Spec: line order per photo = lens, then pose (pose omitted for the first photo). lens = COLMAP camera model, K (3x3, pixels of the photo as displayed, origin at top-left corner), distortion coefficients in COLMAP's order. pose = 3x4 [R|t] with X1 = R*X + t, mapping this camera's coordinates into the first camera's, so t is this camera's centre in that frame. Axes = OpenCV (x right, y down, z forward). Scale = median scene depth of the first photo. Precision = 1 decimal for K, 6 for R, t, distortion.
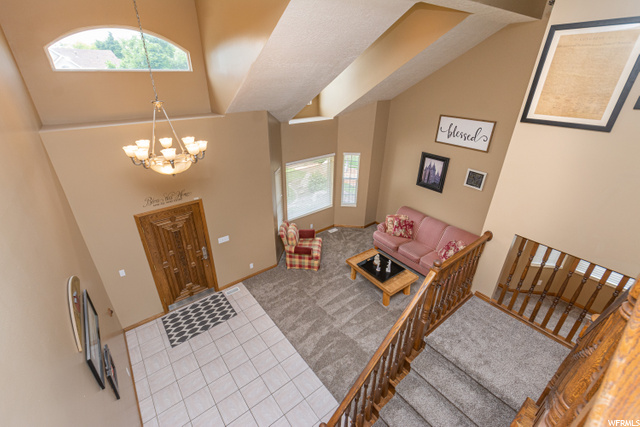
lens RADIAL K [[283.4, 0, 316.8], [0, 283.4, 214.0], [0, 0, 1]] dist [0.001678, -0.000621]
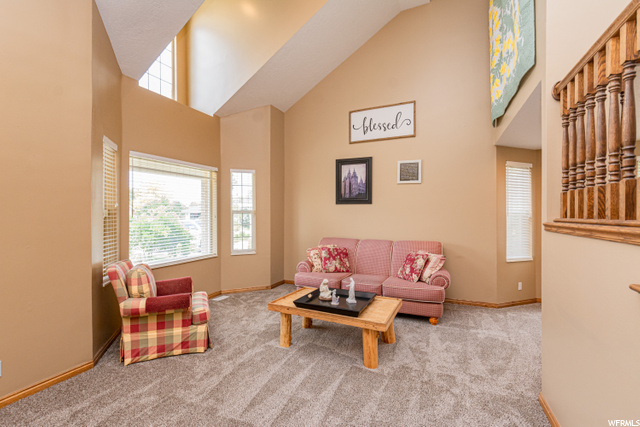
lens RADIAL K [[283.4, 0, 319.1], [0, 283.4, 216.4], [0, 0, 1]] dist [0.001678, -0.000621]
pose [[0.881707, -0.018428, 0.471437, -0.046030], [0.223878, 0.895914, -0.383689, 0.219599], [-0.415297, 0.443845, 0.794059, 0.469409]]
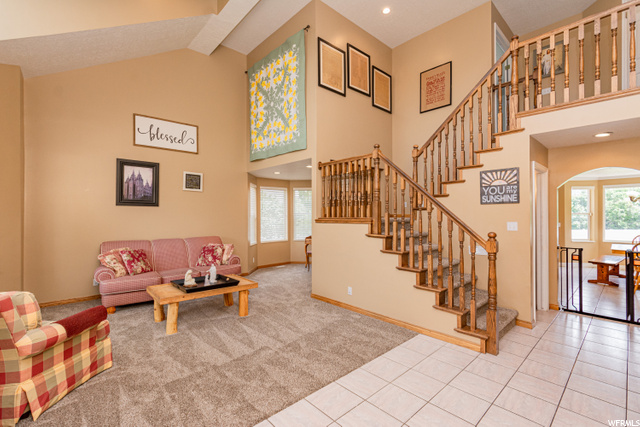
lens RADIAL K [[283.4, 0, 315.6], [0, 283.4, 214.2], [0, 0, 1]] dist [0.001678, -0.000621]
pose [[-0.072627, -0.006787, 0.997336, -0.419111], [0.450912, 0.891720, 0.038904, 0.121695], [-0.889609, 0.452536, -0.061703, 0.657009]]
